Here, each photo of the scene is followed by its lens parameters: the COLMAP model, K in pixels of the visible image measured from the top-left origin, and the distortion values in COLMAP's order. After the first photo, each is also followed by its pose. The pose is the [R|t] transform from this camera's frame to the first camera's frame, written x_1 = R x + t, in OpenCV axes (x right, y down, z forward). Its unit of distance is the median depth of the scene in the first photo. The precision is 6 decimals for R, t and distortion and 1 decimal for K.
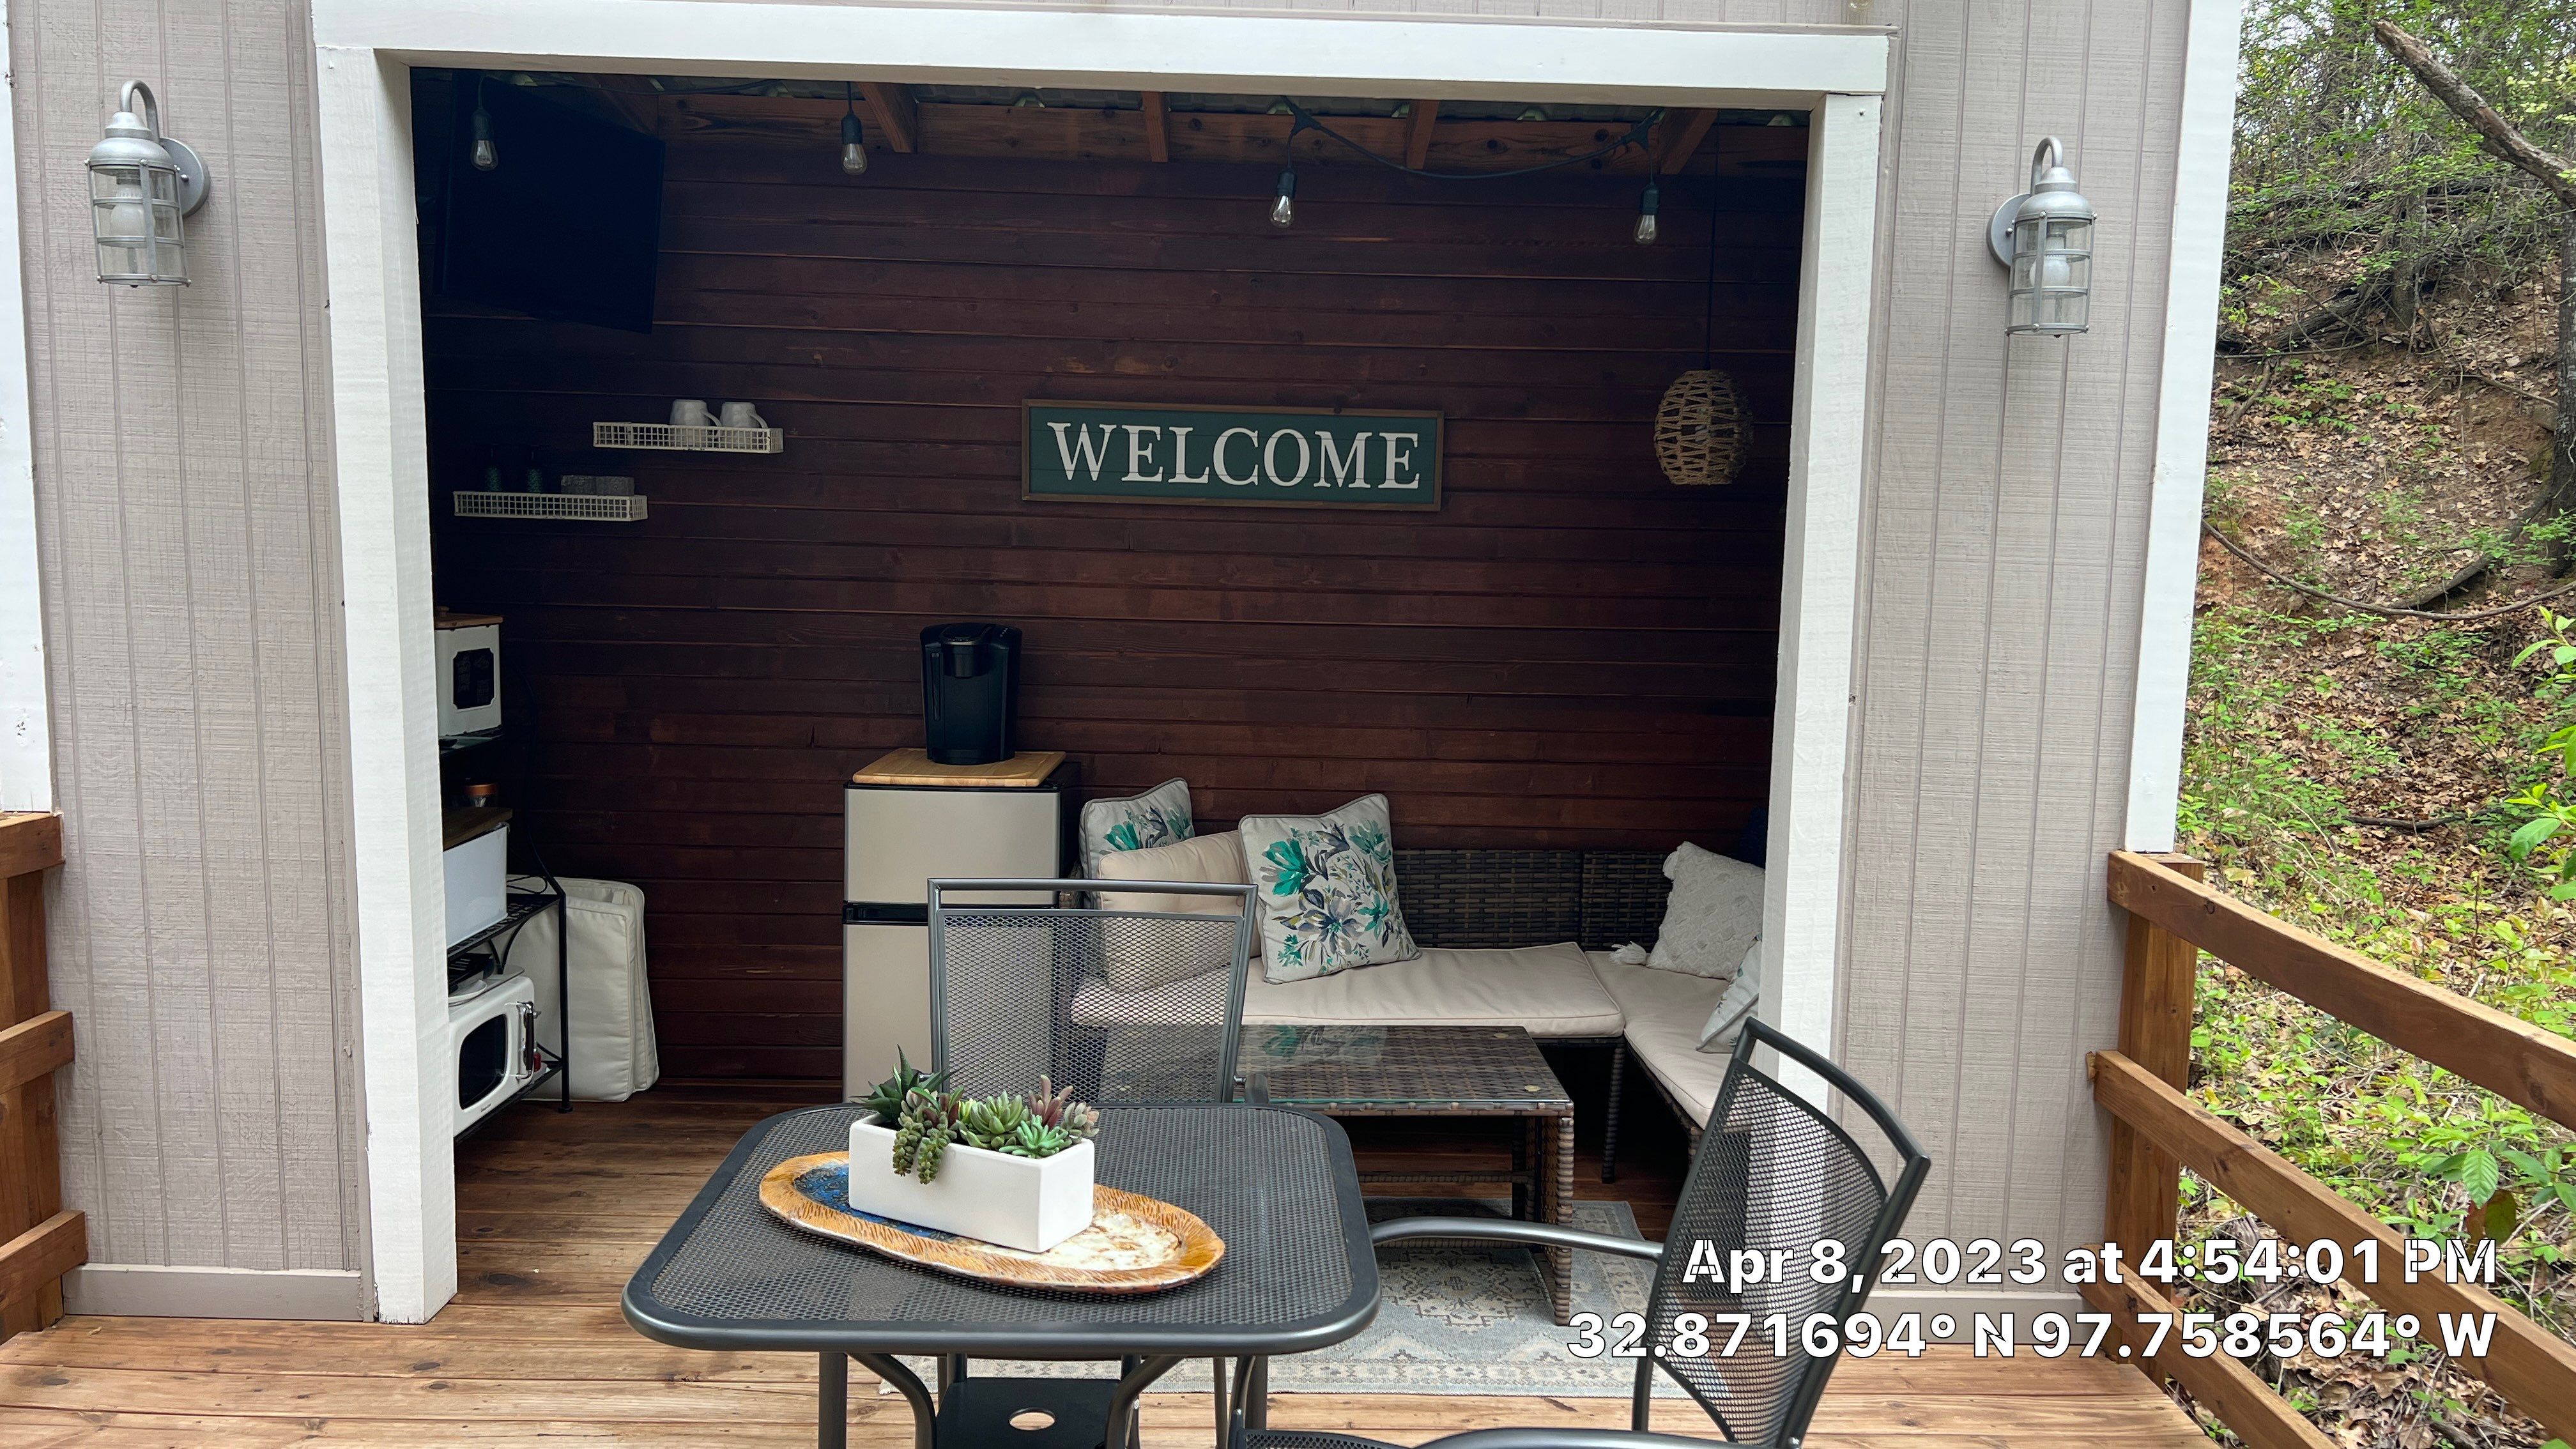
lens RADIAL K [[1922.7, 0, 1271.0], [0, 1922.7, 749.2], [0, 0, 1]] dist [0.073384, -0.015943]
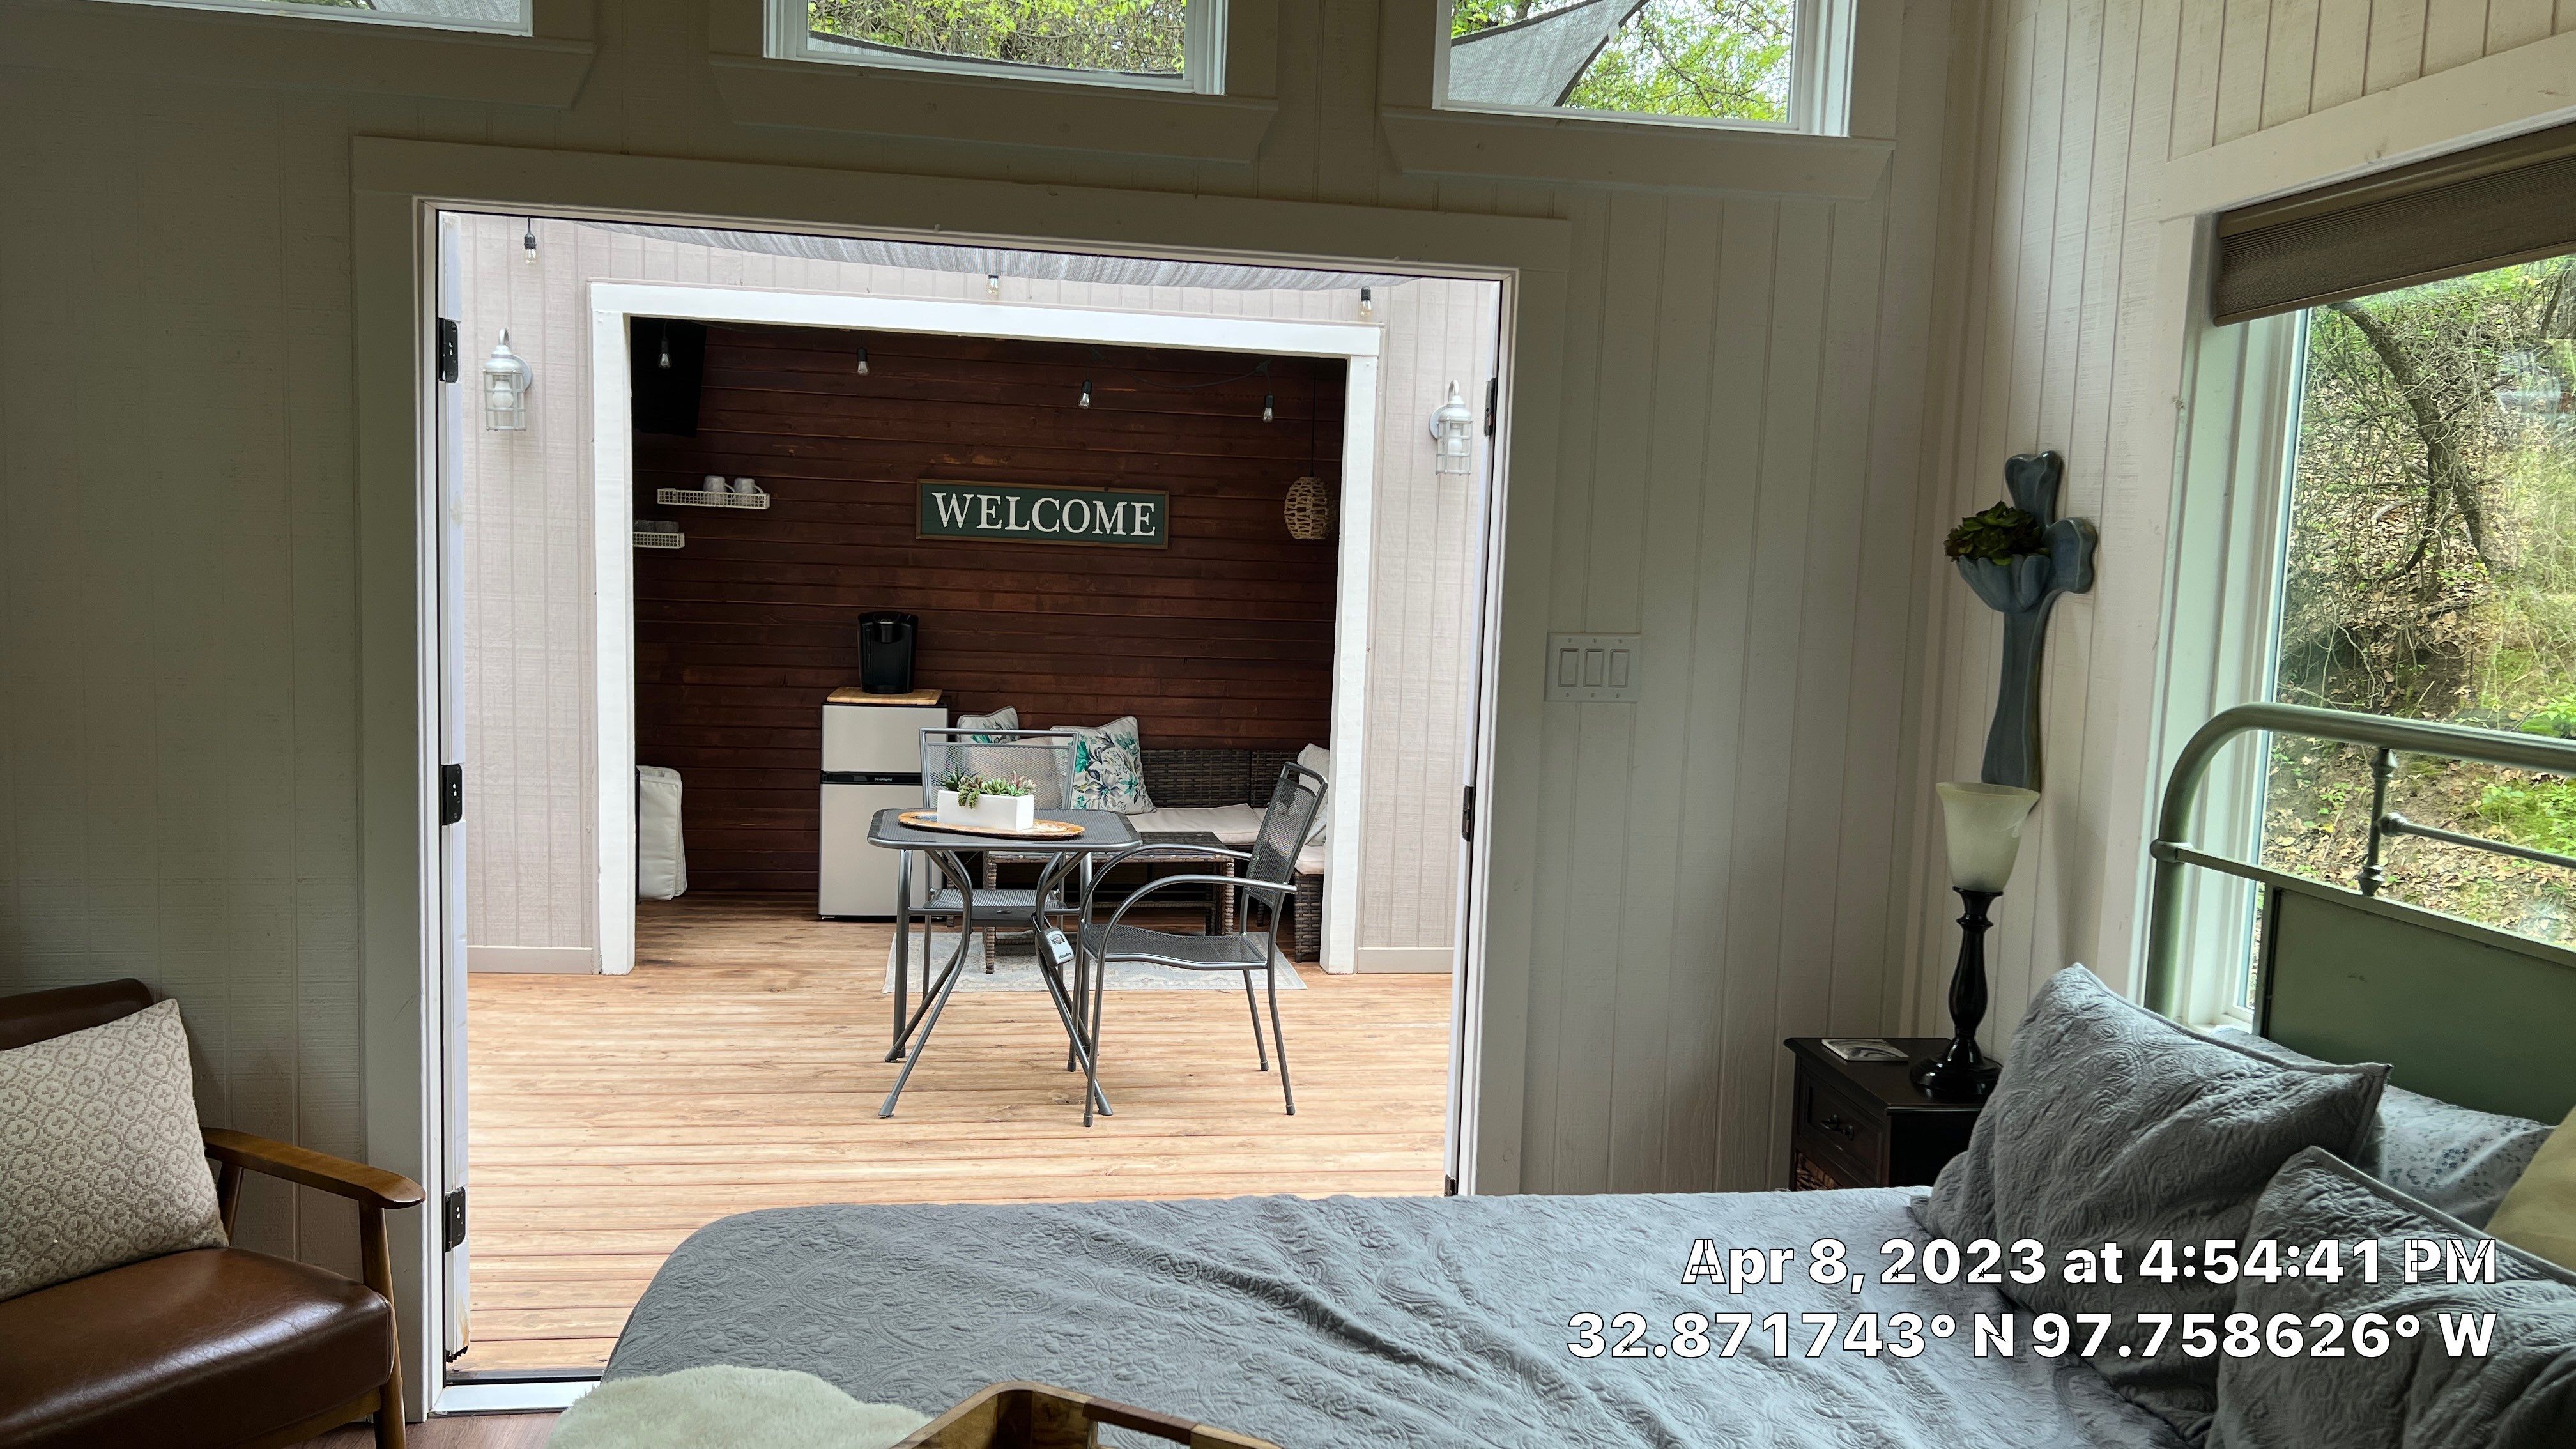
lens RADIAL K [[1922.7, 0, 1307.8], [0, 1922.7, 736.6], [0, 0, 1]] dist [0.073384, -0.015943]
pose [[0.987808, -0.000525, 0.155677, -0.055541], [0.002924, 0.999880, -0.015186, 0.069507], [-0.155651, 0.015456, 0.987691, -0.710732]]
